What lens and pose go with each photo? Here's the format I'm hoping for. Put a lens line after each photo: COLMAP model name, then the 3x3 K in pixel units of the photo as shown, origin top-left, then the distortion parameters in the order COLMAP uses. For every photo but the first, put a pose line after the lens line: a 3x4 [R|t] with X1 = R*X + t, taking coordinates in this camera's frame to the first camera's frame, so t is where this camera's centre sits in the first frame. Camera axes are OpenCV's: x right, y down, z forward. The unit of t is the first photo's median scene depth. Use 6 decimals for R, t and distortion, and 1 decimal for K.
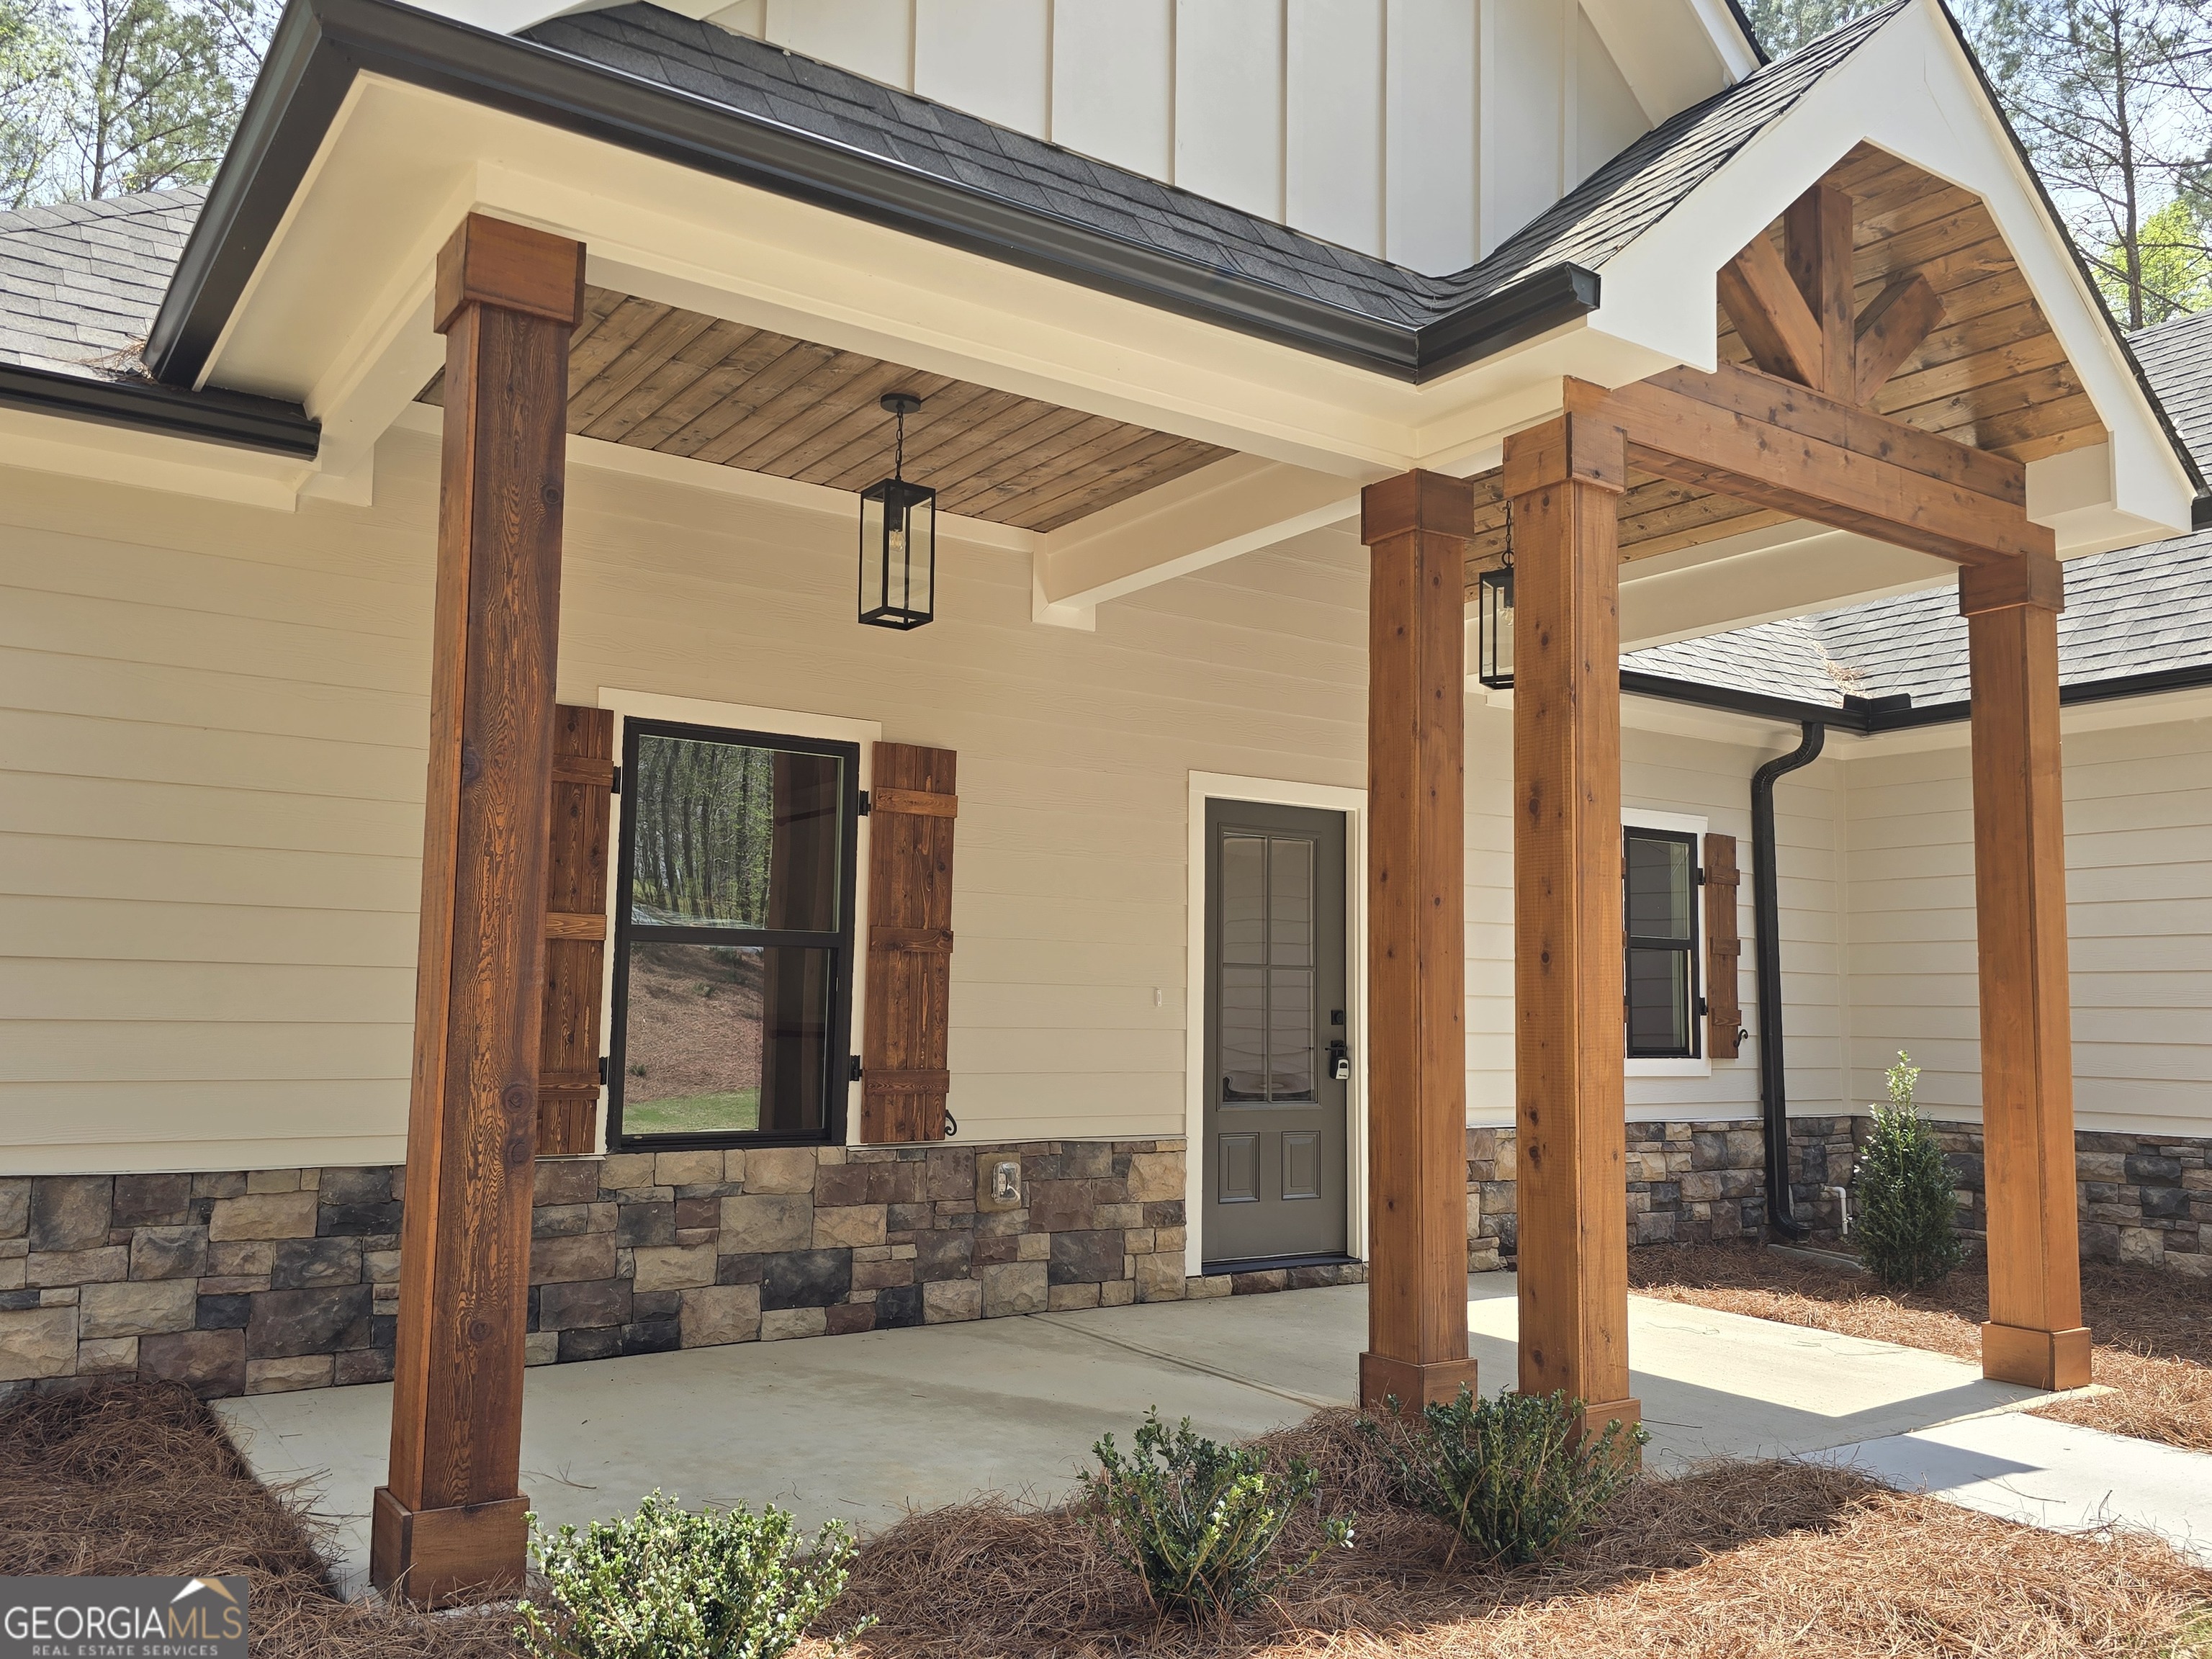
lens RADIAL K [[1753.9, 0, 1107.9], [0, 1753.9, 860.6], [0, 0, 1]] dist [0.064620, -0.072715]
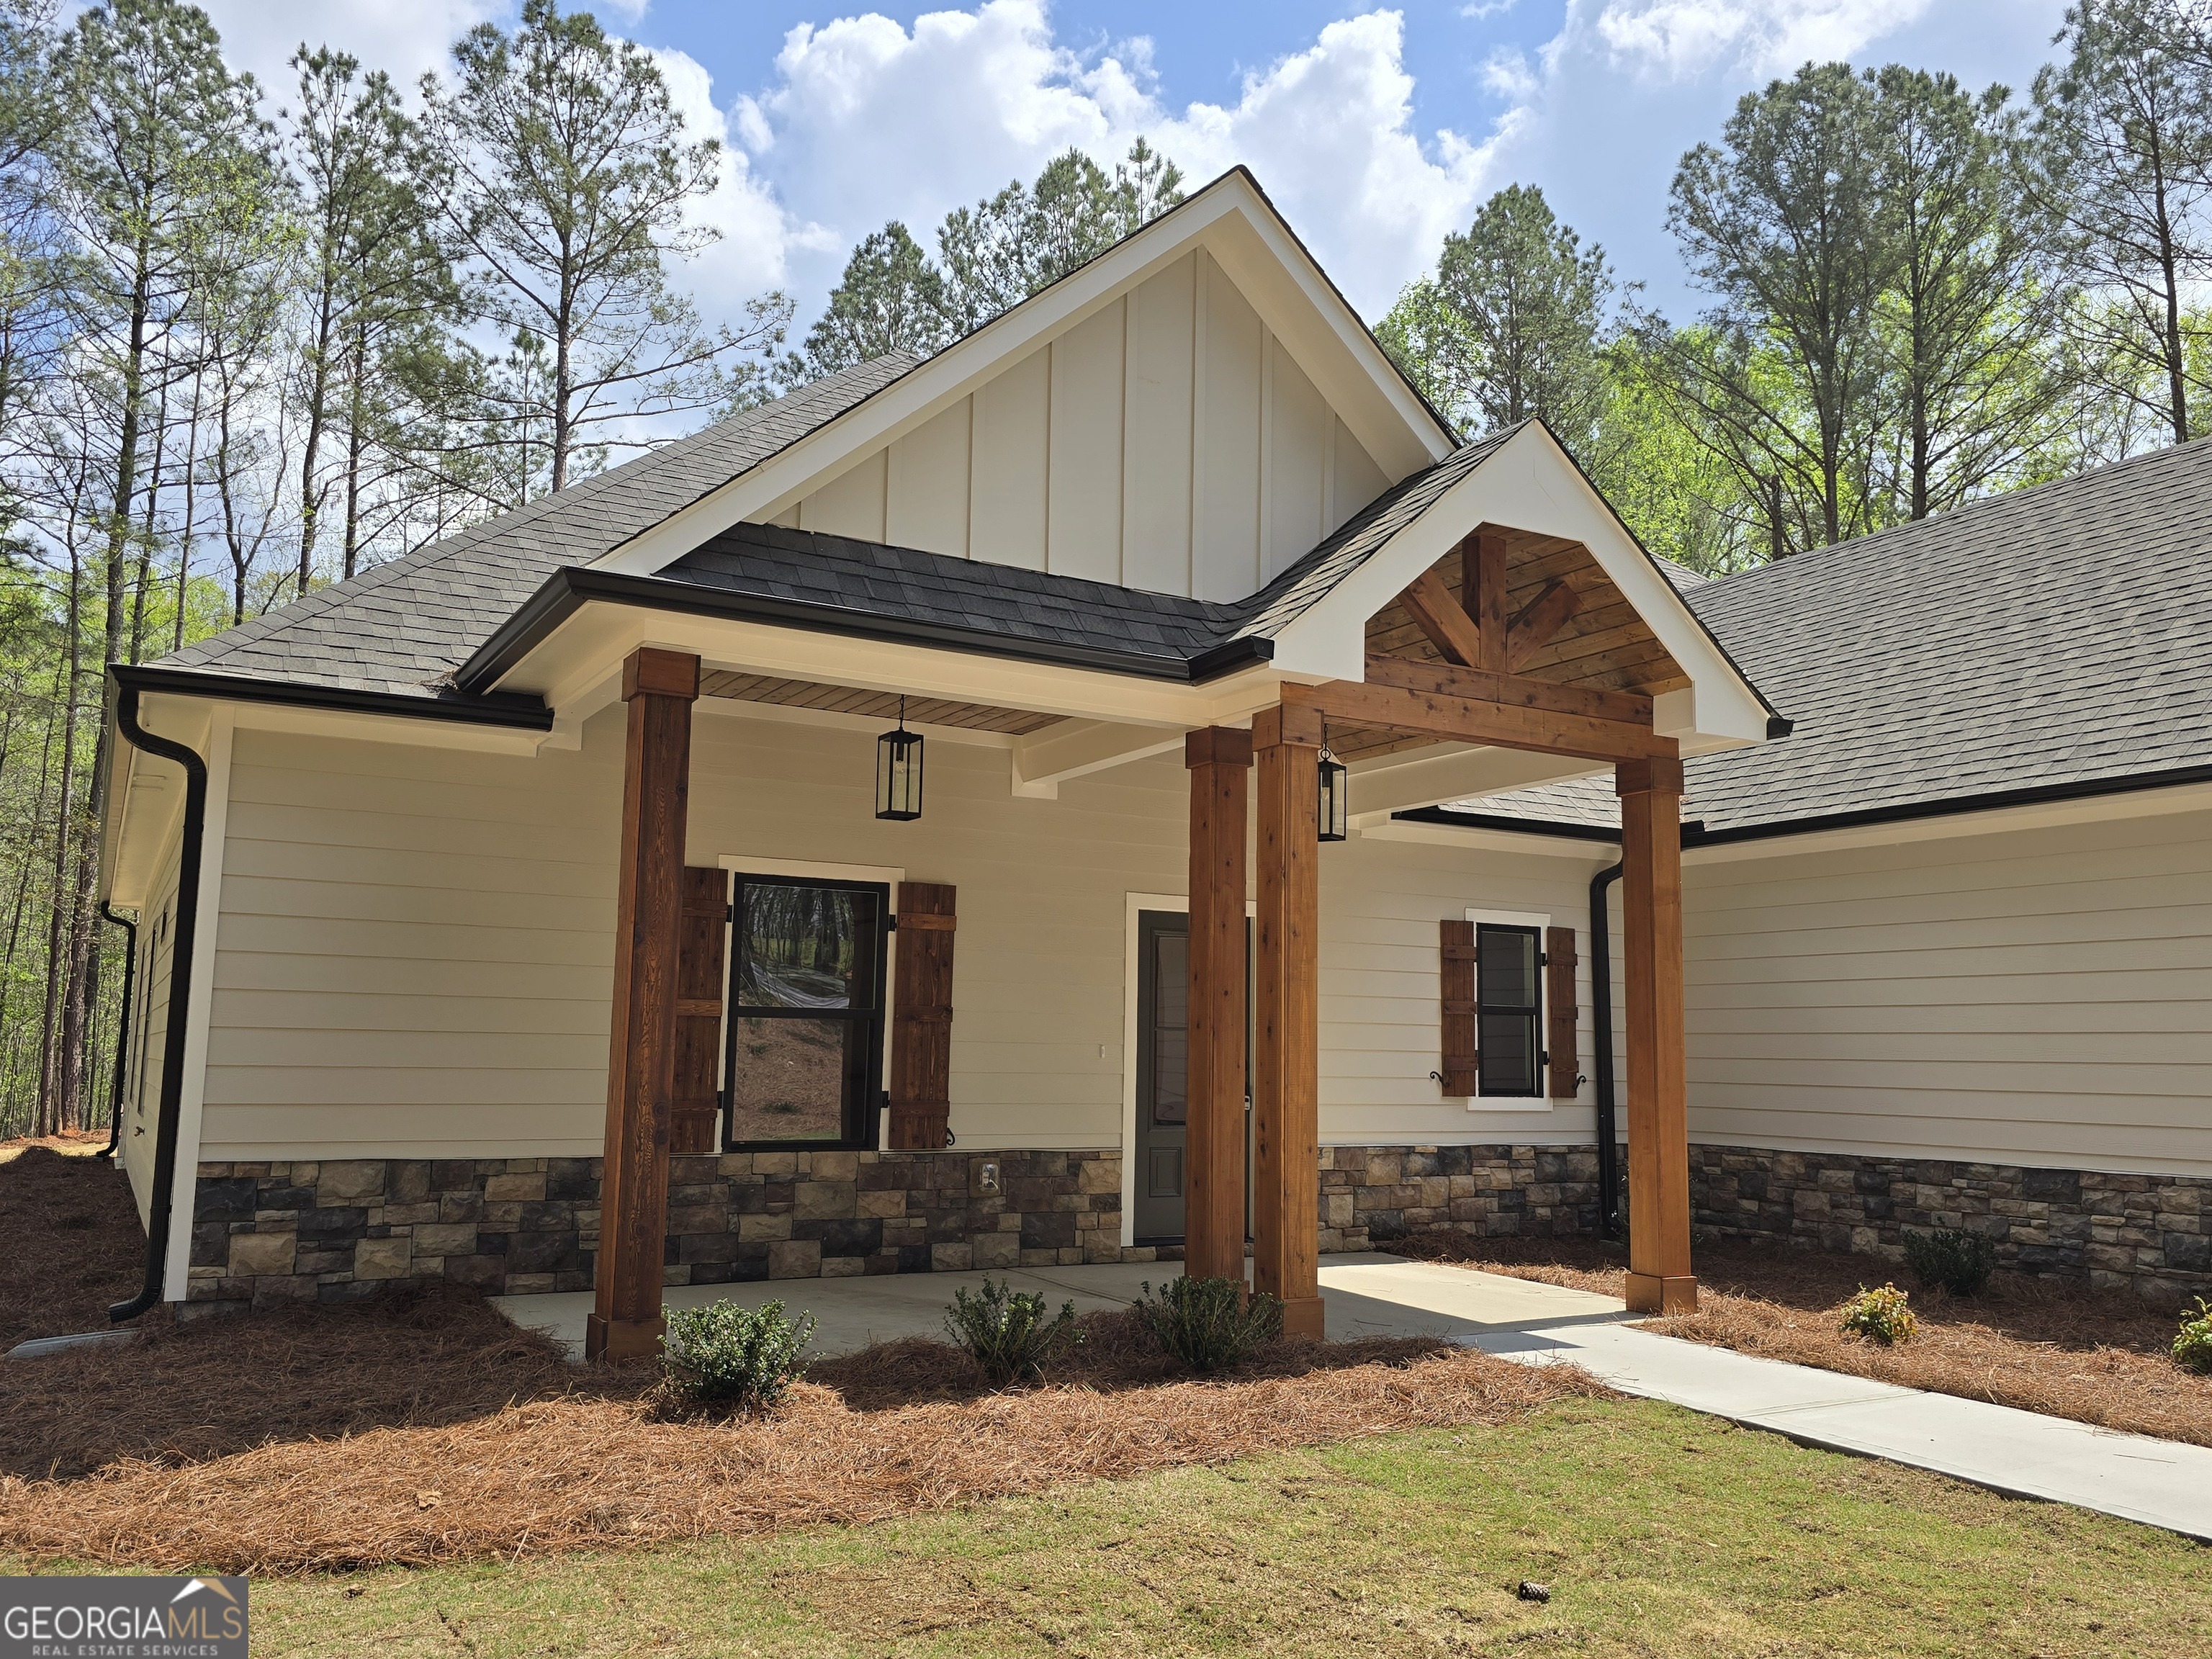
lens RADIAL K [[1751.6, 0, 1121.6], [0, 1751.6, 845.1], [0, 0, 1]] dist [0.064840, -0.065443]
pose [[0.996835, -0.007849, -0.079108, 0.188060], [0.005108, 0.999382, -0.034789, -0.049154], [0.079332, 0.034275, 0.996259, -0.518350]]
